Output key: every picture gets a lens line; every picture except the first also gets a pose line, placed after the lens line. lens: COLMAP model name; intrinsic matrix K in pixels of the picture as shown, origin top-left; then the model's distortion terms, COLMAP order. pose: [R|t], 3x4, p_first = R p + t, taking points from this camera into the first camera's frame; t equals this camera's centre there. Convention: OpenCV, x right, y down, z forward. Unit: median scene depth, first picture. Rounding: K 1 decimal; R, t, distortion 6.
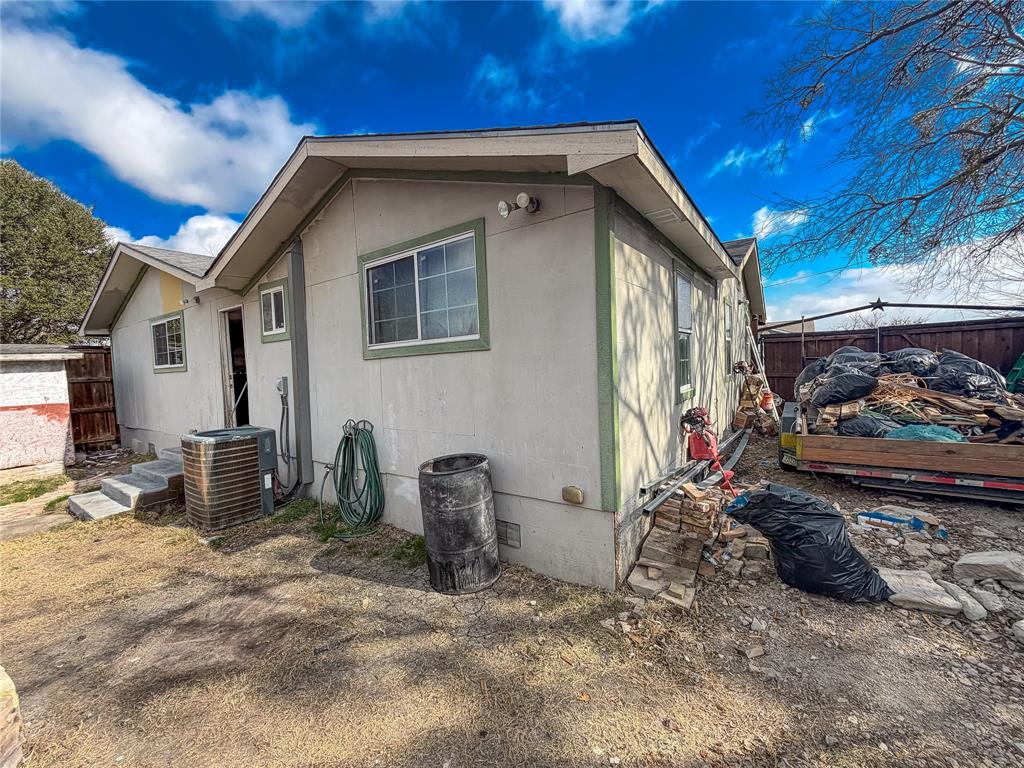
lens RADIAL K [[408.2, 0, 514.6], [0, 408.2, 383.5], [0, 0, 1]] dist [0.000922, -0.000126]
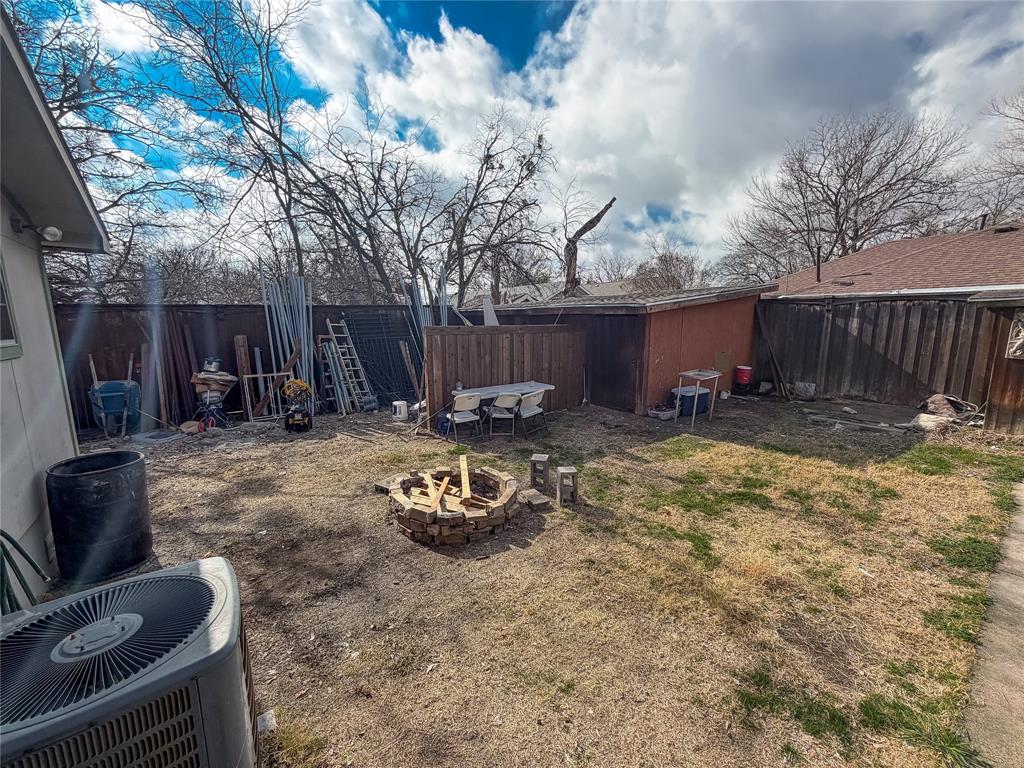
lens RADIAL K [[408.2, 0, 517.1], [0, 408.2, 383.7], [0, 0, 1]] dist [0.000922, -0.000126]
pose [[-0.948086, -0.000172, 0.318015, -1.134069], [0.060464, 0.981661, 0.180792, -0.096498], [-0.312214, 0.190634, -0.930689, 1.212300]]
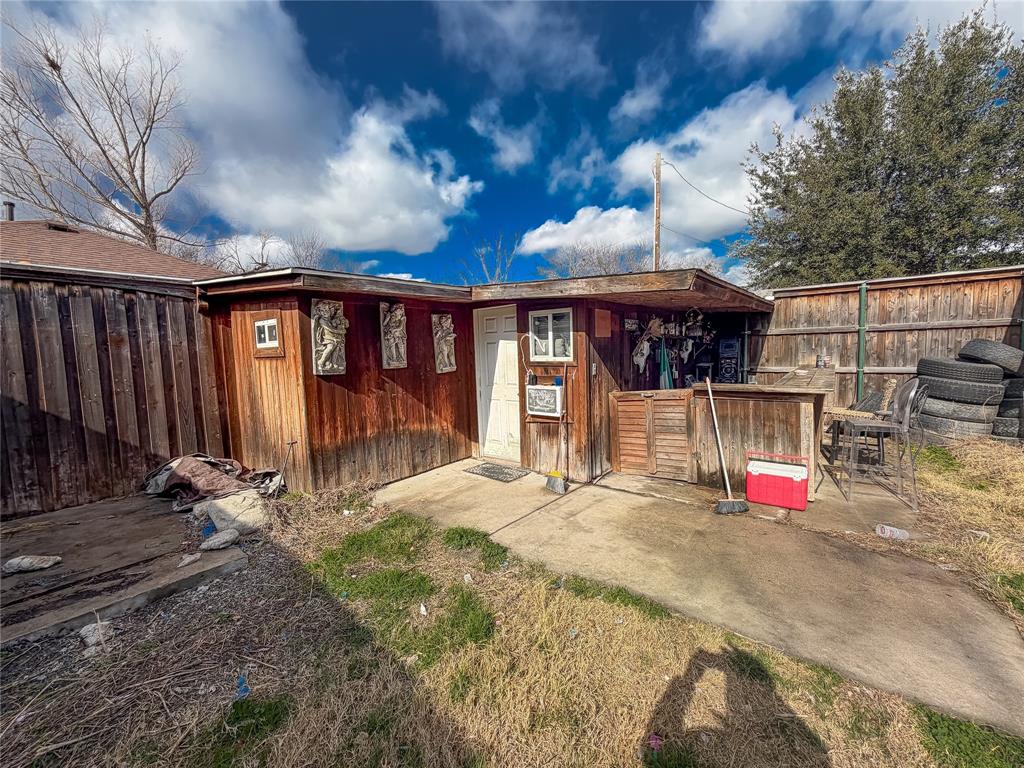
lens RADIAL K [[408.2, 0, 515.7], [0, 408.2, 384.4], [0, 0, 1]] dist [0.000922, -0.000126]
pose [[-0.068589, 0.128441, -0.989342, -1.422530], [-0.005870, 0.991609, 0.129143, 0.080037], [0.997628, 0.014666, -0.067260, -0.183882]]
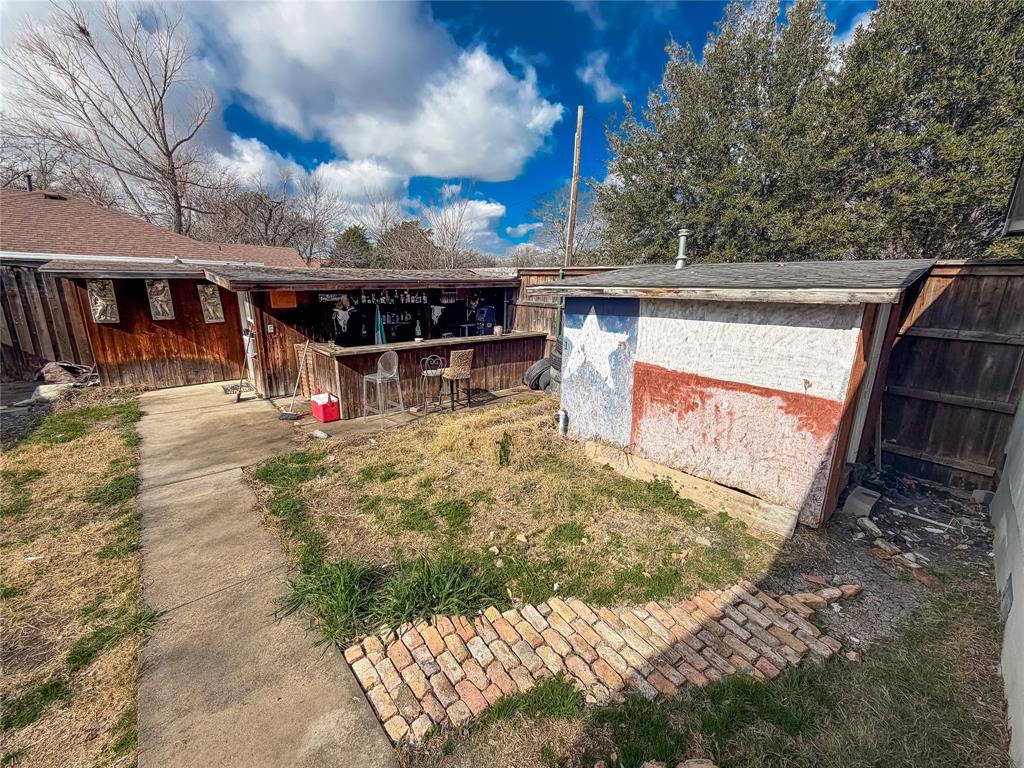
lens RADIAL K [[408.2, 0, 515.8], [0, 408.2, 384.2], [0, 0, 1]] dist [0.000922, -0.000126]
pose [[-0.239295, 0.271132, -0.932322, -1.100453], [-0.048550, 0.955677, 0.290385, -0.148823], [0.969732, 0.114752, -0.215525, 1.367835]]
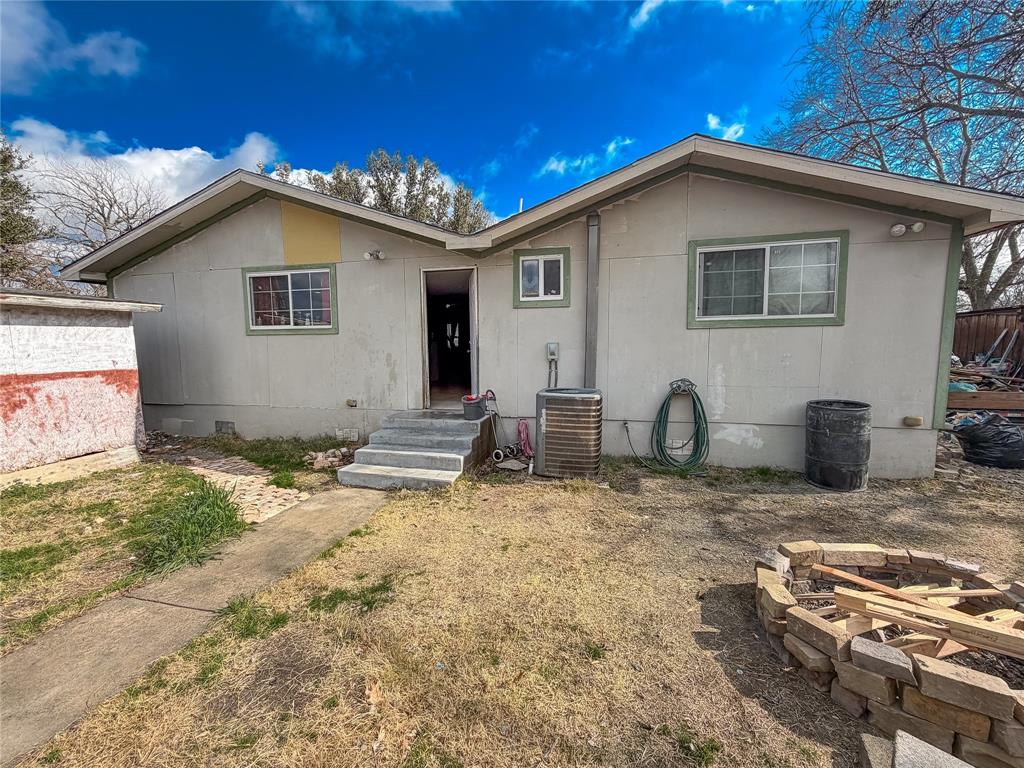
lens RADIAL K [[408.2, 0, 517.3], [0, 408.2, 382.7], [0, 0, 1]] dist [0.000922, -0.000126]
pose [[0.933501, -0.000989, 0.358573, -1.281447], [-0.014031, 0.999130, 0.039284, 0.059604], [-0.358300, -0.041702, 0.932675, 0.061967]]
